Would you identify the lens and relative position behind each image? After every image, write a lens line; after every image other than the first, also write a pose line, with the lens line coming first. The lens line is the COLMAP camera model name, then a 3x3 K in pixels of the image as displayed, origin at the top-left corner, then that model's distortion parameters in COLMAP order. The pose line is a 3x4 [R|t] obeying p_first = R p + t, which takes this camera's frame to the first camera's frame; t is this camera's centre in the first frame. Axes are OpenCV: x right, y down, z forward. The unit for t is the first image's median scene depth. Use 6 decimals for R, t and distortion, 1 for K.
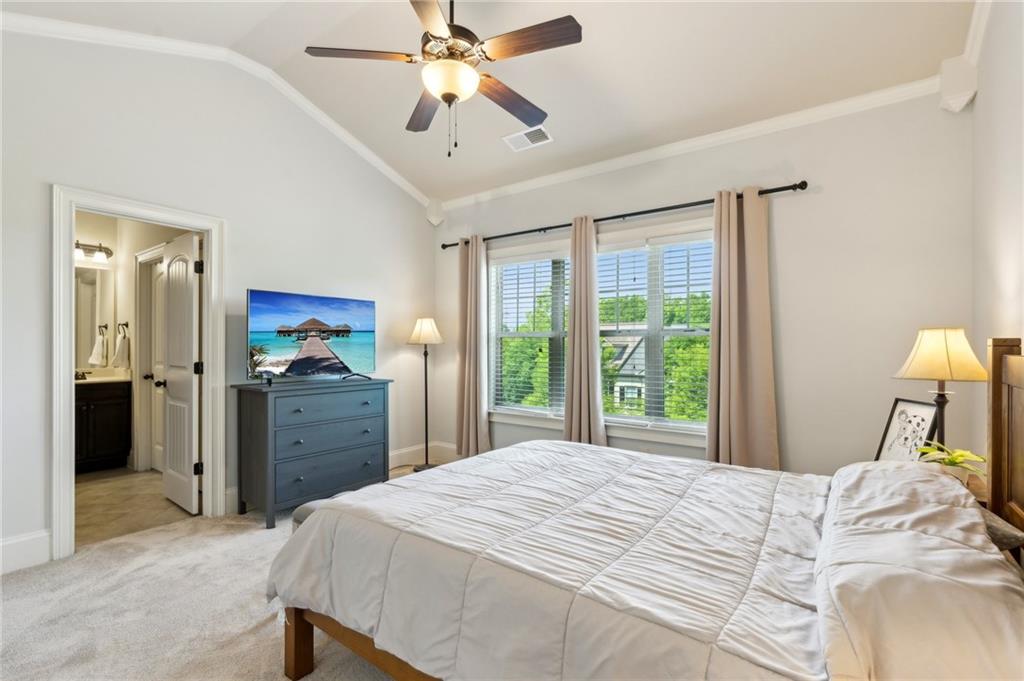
lens RADIAL K [[466.8, 0, 509.7], [0, 466.8, 345.8], [0, 0, 1]] dist [-0.008539, 0.002614]
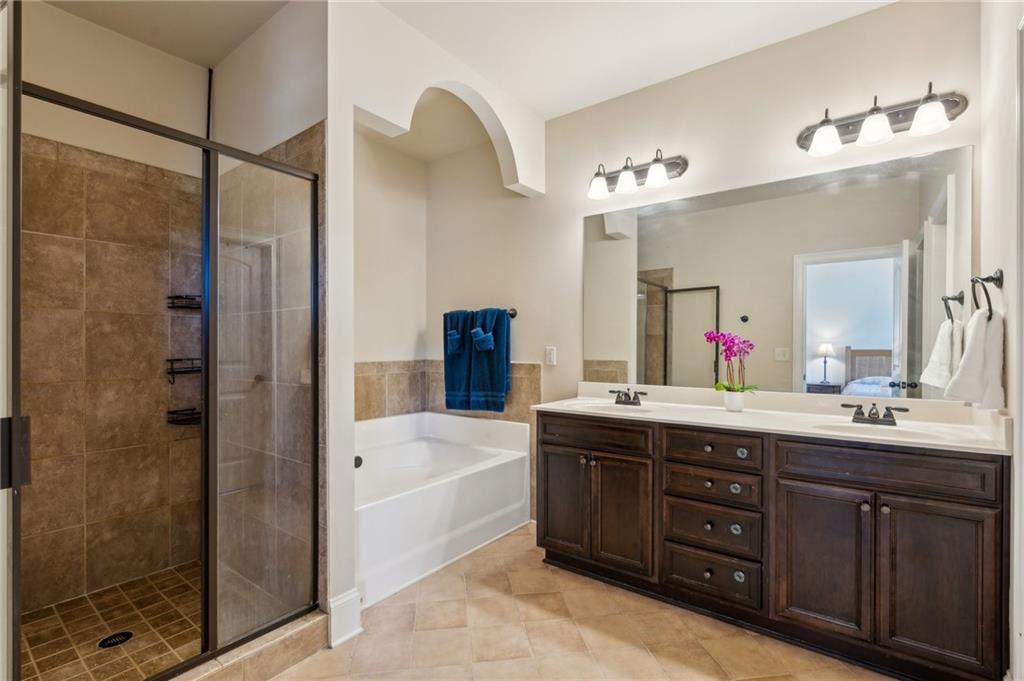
lens RADIAL K [[466.8, 0, 509.9], [0, 466.8, 348.5], [0, 0, 1]] dist [-0.008539, 0.002614]
pose [[-0.007798, -0.000119, -0.999970, -0.383201], [0.002977, 0.999996, -0.000142, 0.002325], [0.999965, -0.002978, -0.007798, 0.510474]]
